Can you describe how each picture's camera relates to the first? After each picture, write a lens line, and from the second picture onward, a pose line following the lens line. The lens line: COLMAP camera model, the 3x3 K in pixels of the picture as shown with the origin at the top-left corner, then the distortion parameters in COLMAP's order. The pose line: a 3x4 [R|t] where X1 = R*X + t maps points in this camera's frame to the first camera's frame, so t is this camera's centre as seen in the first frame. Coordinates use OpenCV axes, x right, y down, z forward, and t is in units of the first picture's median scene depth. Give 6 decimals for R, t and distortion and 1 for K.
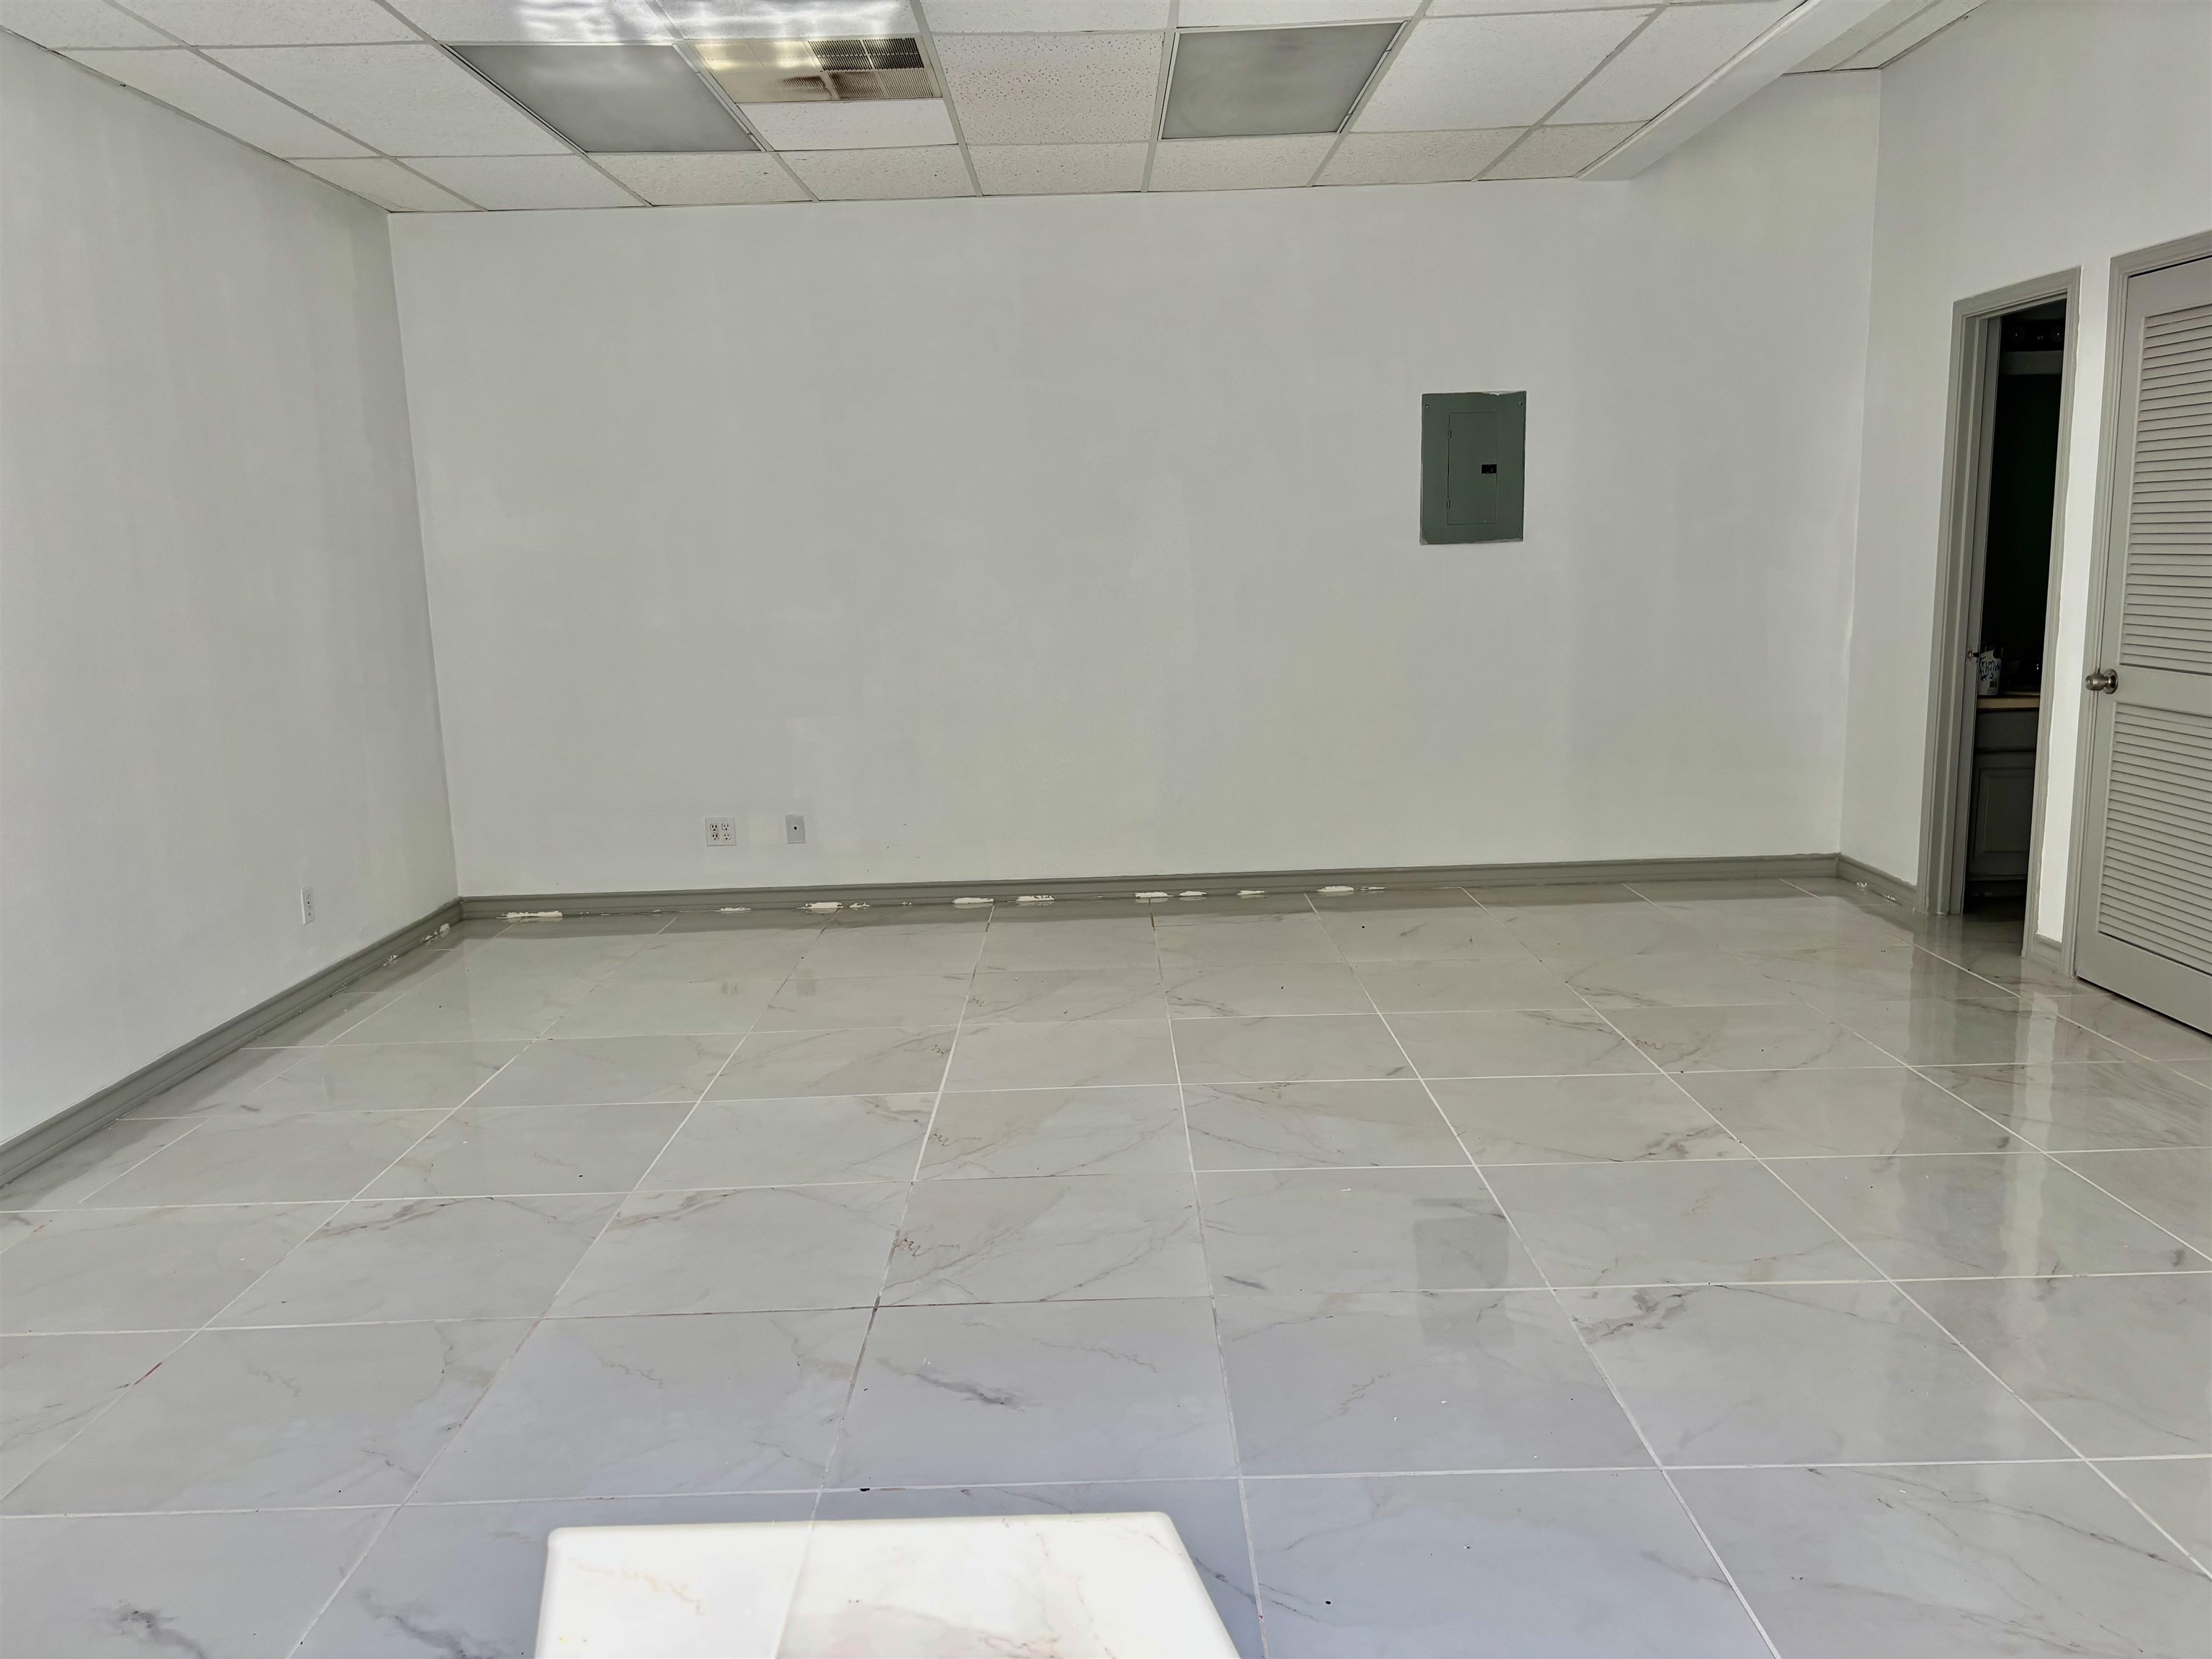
lens RADIAL K [[1694.5, 0, 1102.7], [0, 1694.5, 834.4], [0, 0, 1]] dist [0.042944, -0.005208]
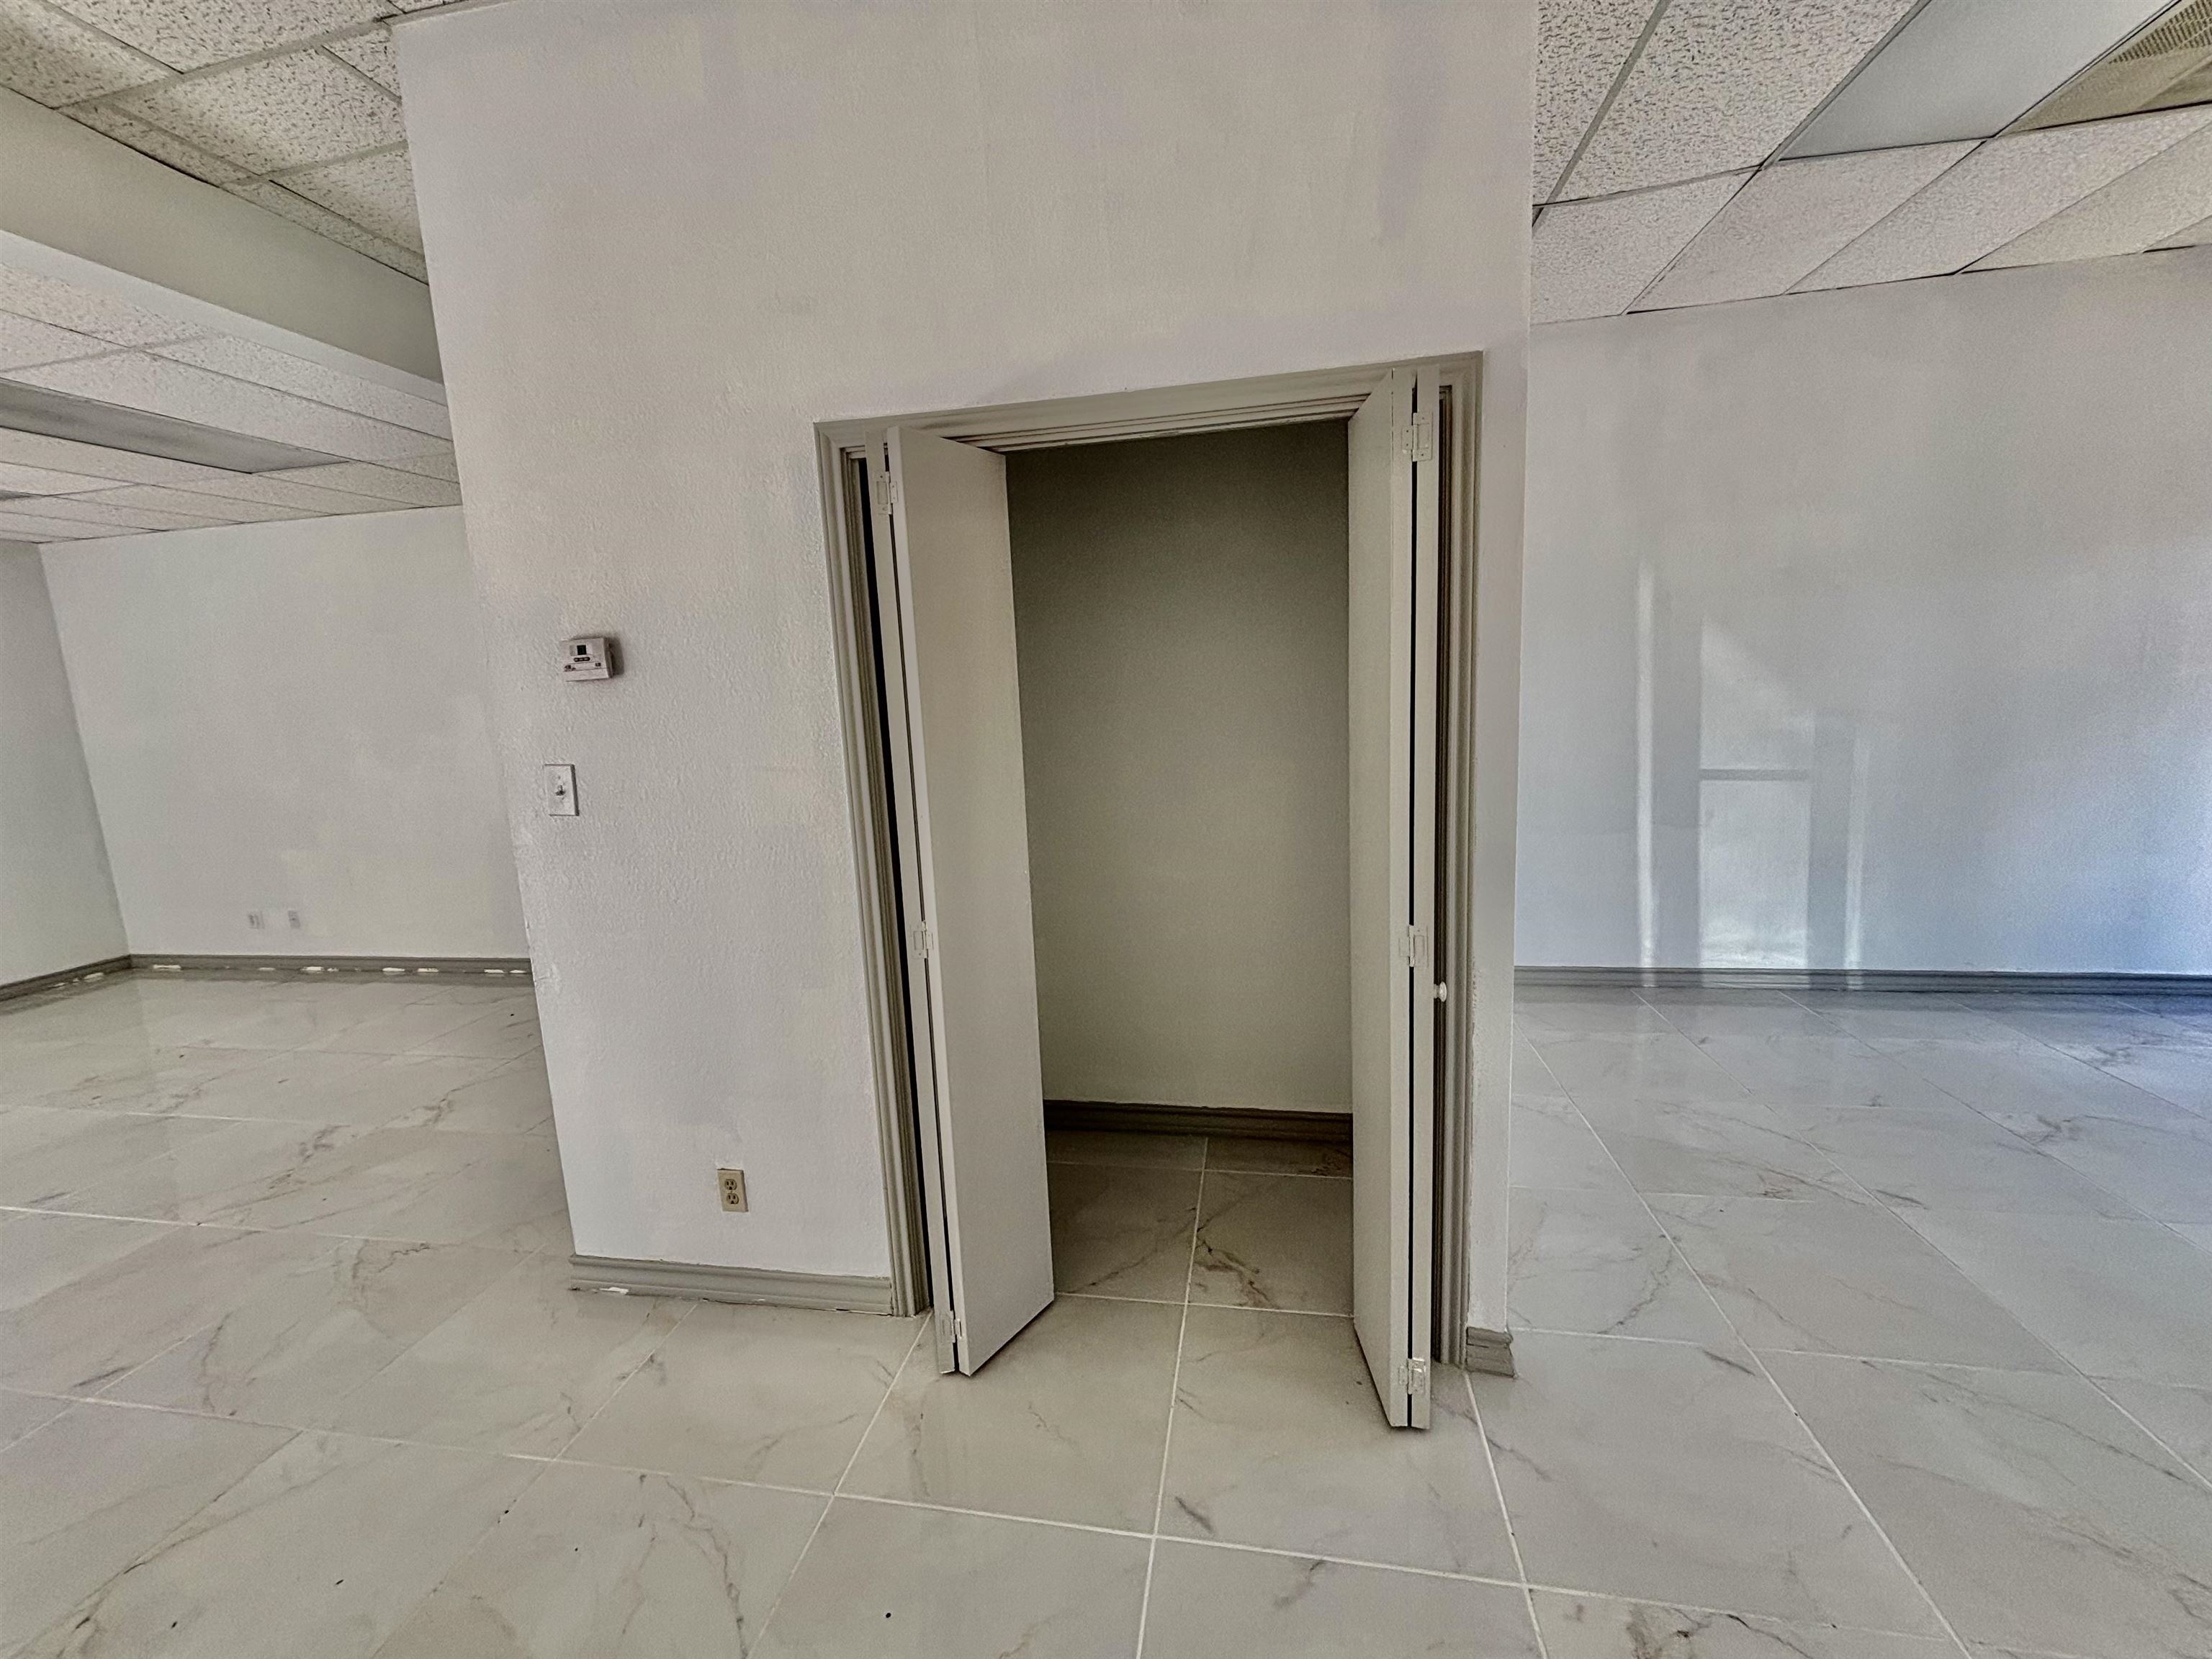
lens RADIAL K [[896.1, 0, 1101.2], [0, 896.1, 827.9], [0, 0, 1]] dist [-0.000076, 0.000353]
pose [[0.983339, 0.015133, -0.181148, 0.812173], [-0.016080, 0.999864, -0.003756, -0.112387], [0.181066, 0.006606, 0.983449, 0.369675]]
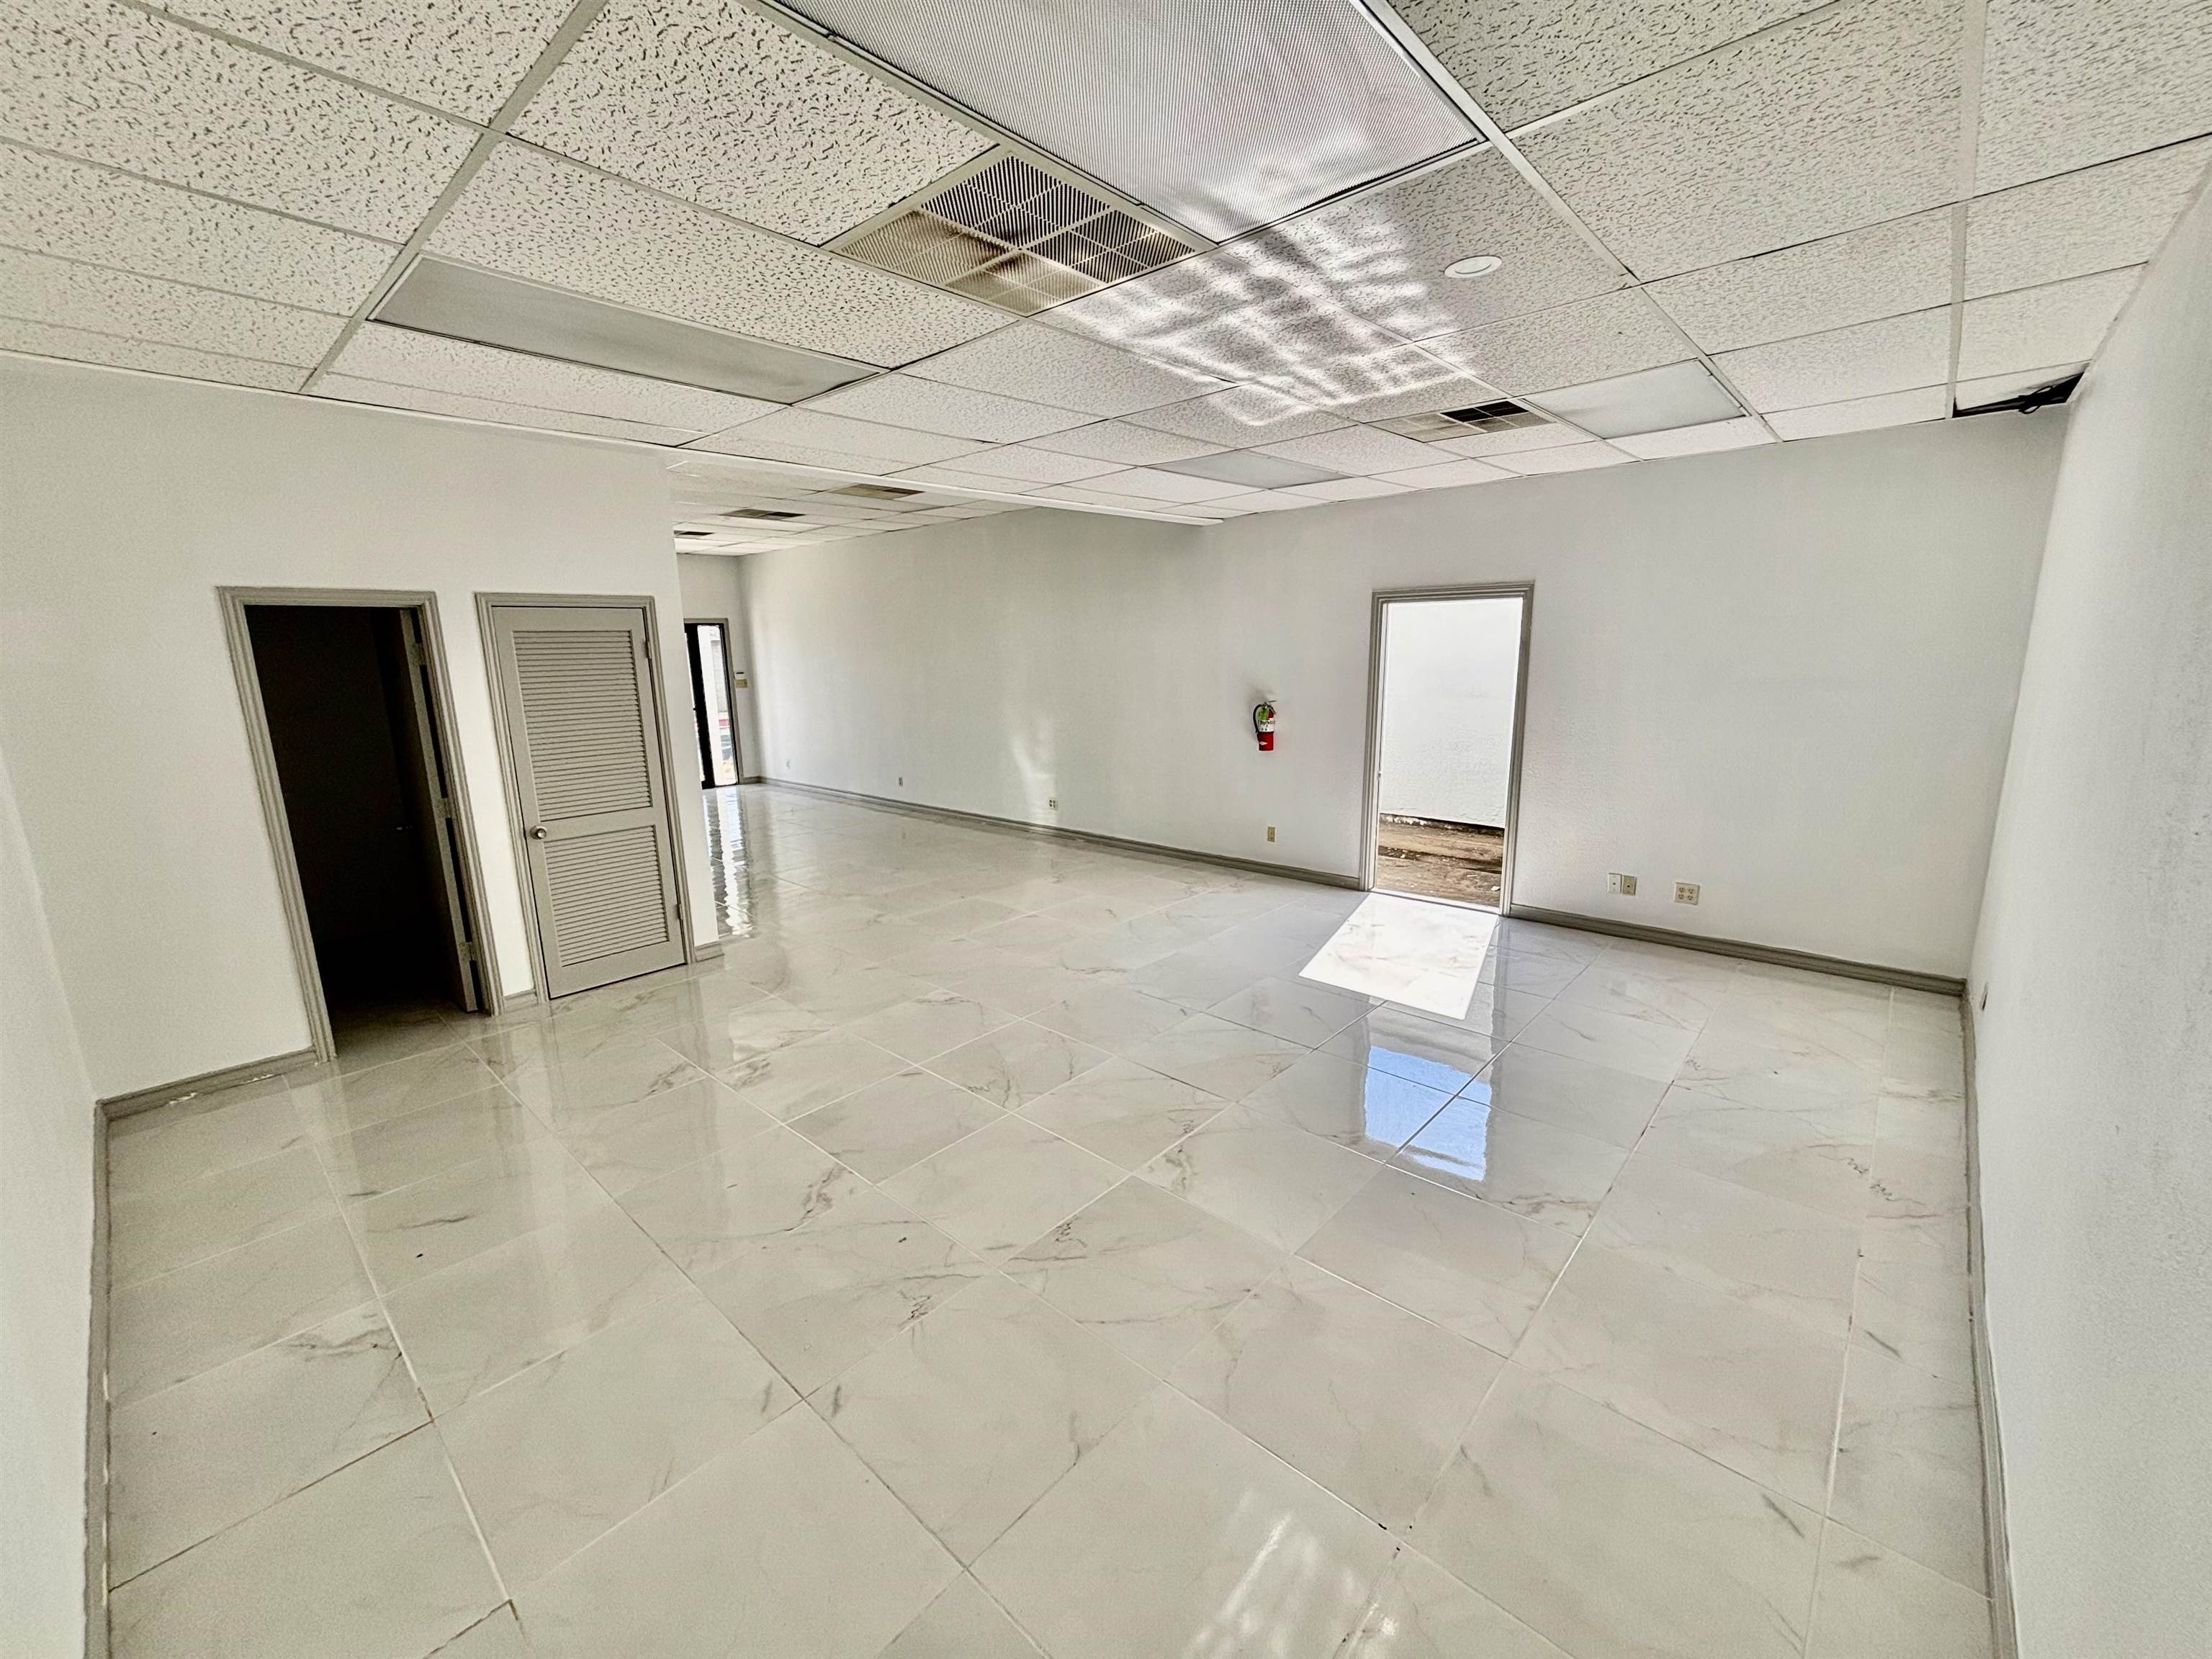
lens RADIAL K [[893.3, 0, 1097.2], [0, 893.3, 821.0], [0, 0, 1]] dist [0.009365, -0.000004]
pose [[-0.733919, -0.086765, 0.673672, -0.394918], [0.156105, 0.943713, 0.291610, -0.239244], [-0.661055, 0.319182, -0.679065, 1.061979]]
